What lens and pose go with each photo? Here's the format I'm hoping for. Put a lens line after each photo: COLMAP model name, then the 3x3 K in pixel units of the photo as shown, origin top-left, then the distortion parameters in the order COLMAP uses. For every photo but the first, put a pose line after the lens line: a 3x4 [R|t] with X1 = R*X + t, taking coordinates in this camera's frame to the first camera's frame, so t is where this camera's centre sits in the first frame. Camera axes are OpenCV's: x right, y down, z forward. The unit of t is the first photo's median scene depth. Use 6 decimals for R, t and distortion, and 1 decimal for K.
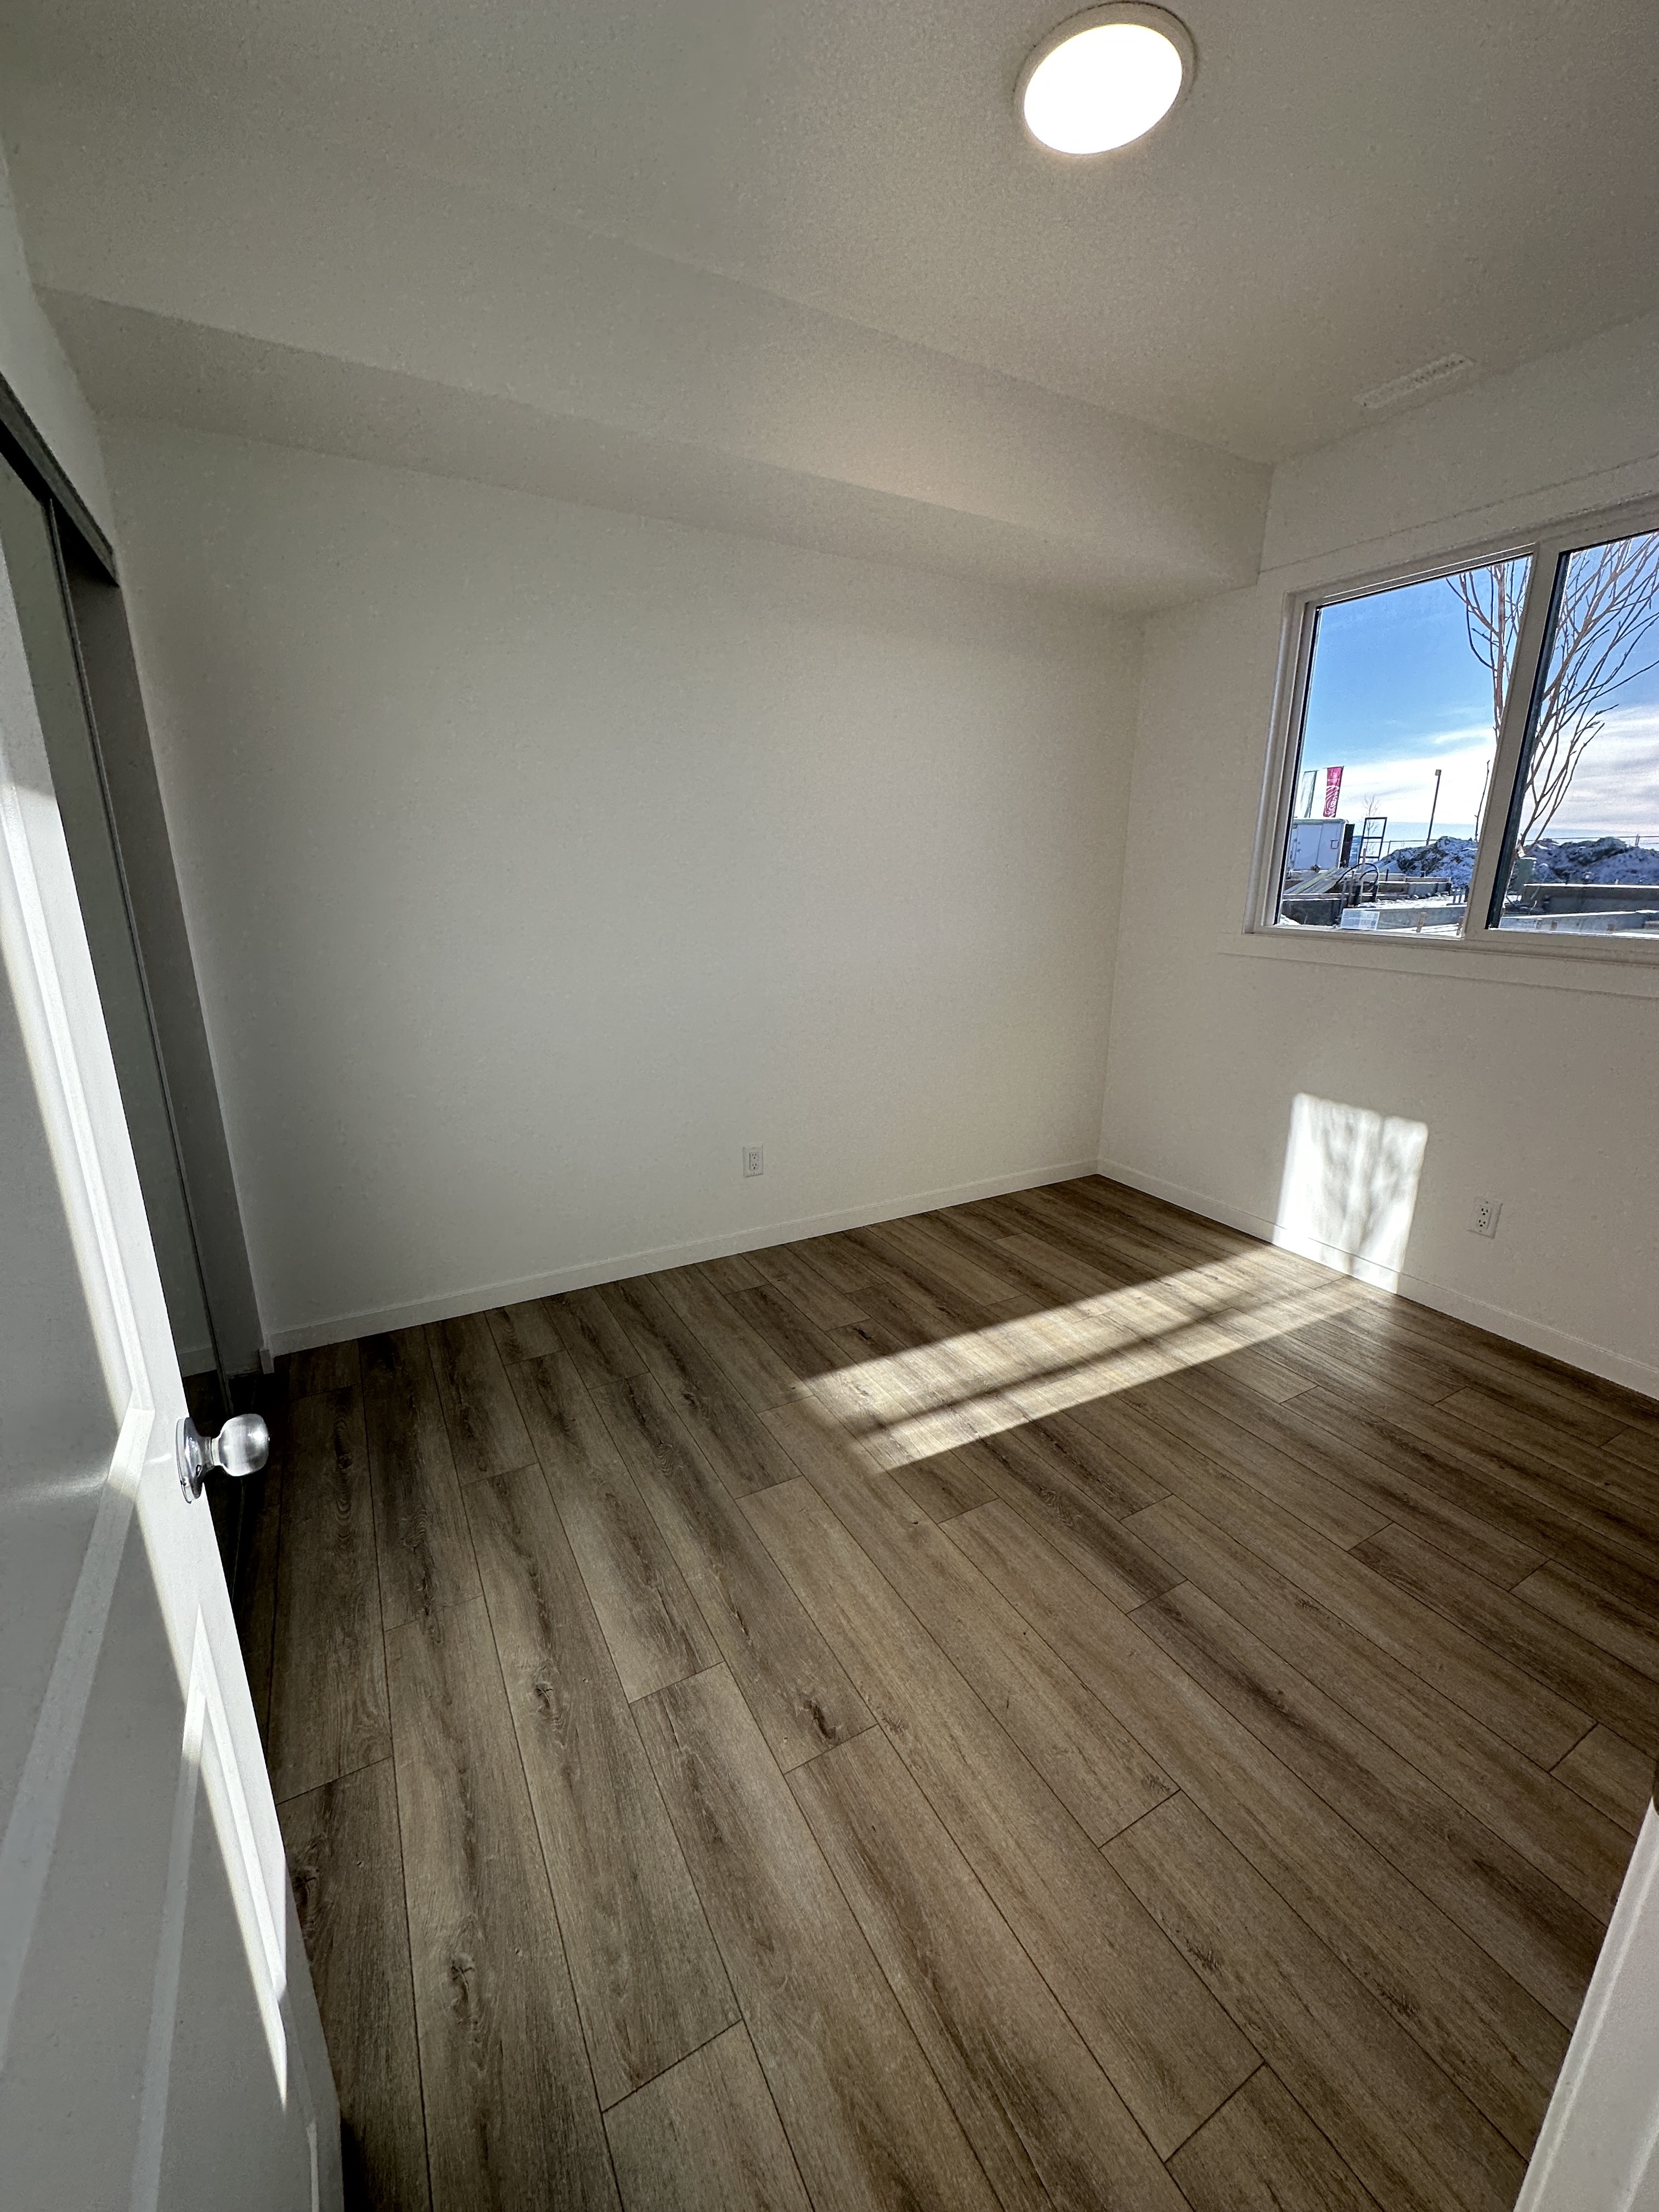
lens RADIAL K [[879.1, 0, 829.5], [0, 879.1, 1106.0], [0, 0, 1]] dist [-0.001660, -0.000172]
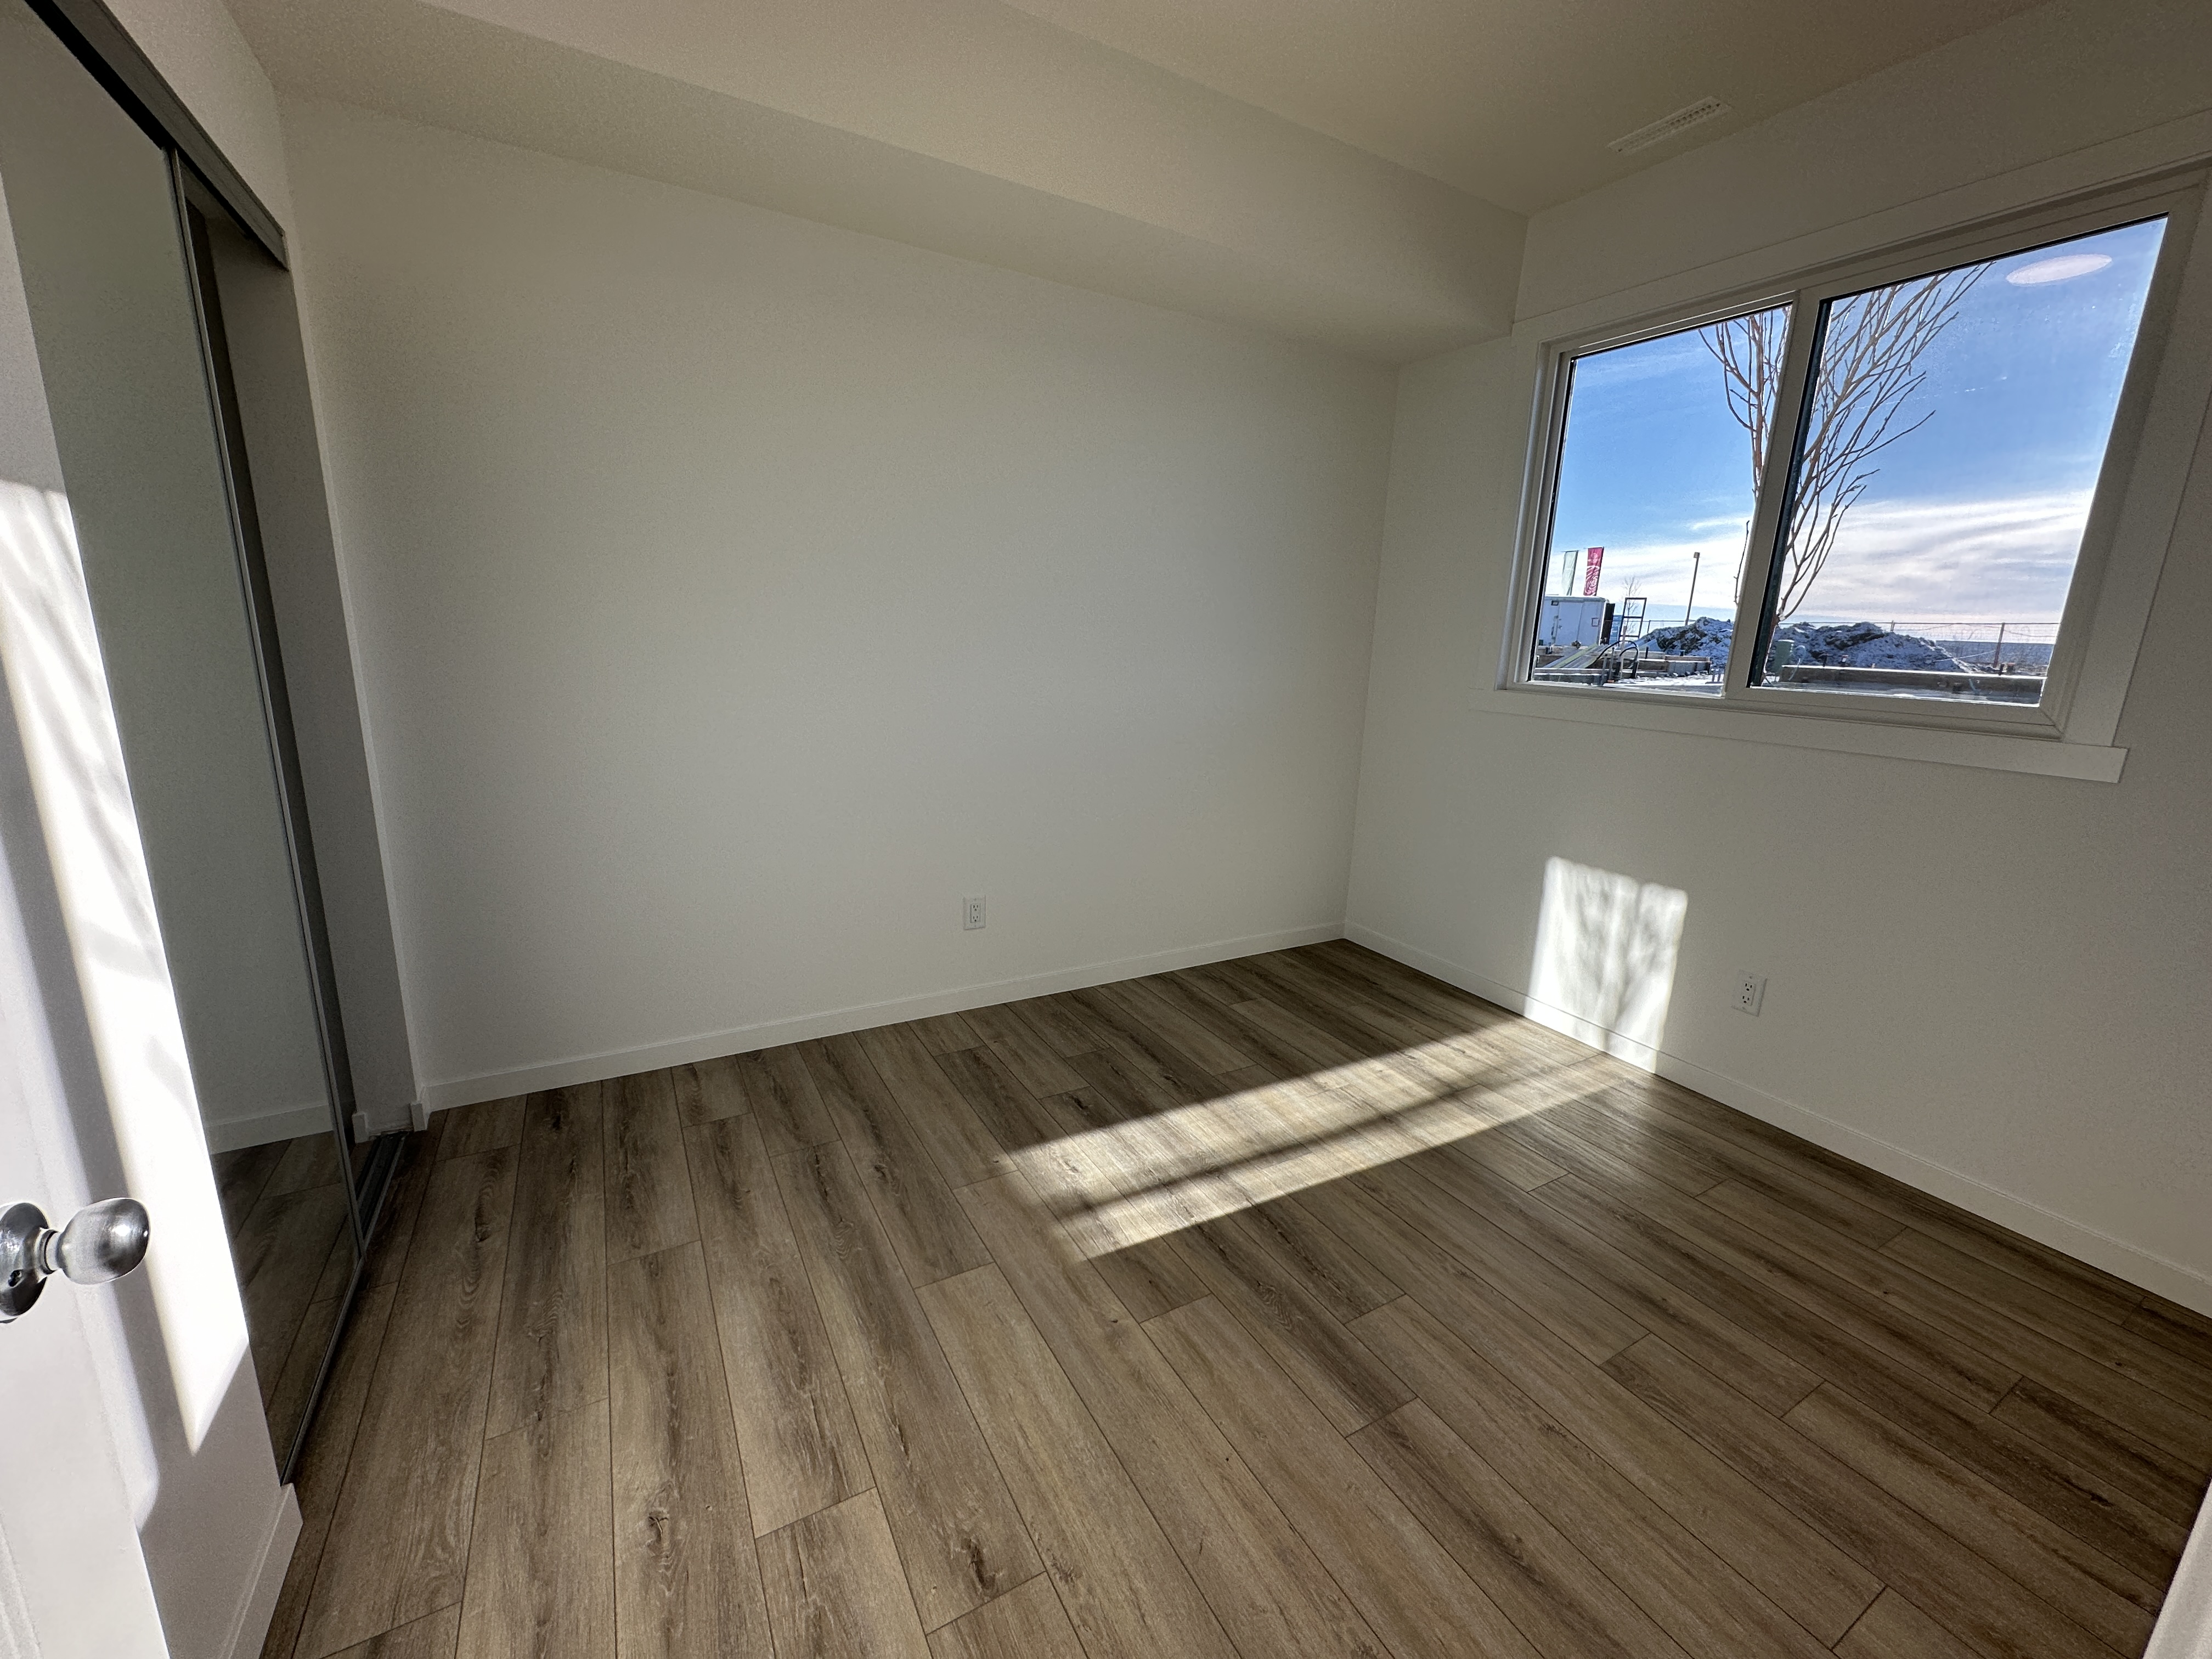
lens RADIAL K [[868.5, 0, 1106.0], [0, 868.5, 829.5], [0, 0, 1]] dist [-0.001050, -0.000433]
pose [[0.999612, 0.027129, 0.006391, 0.058262], [-0.026797, 0.998520, -0.047330, 0.016675], [-0.007665, 0.047140, 0.998859, 0.083742]]
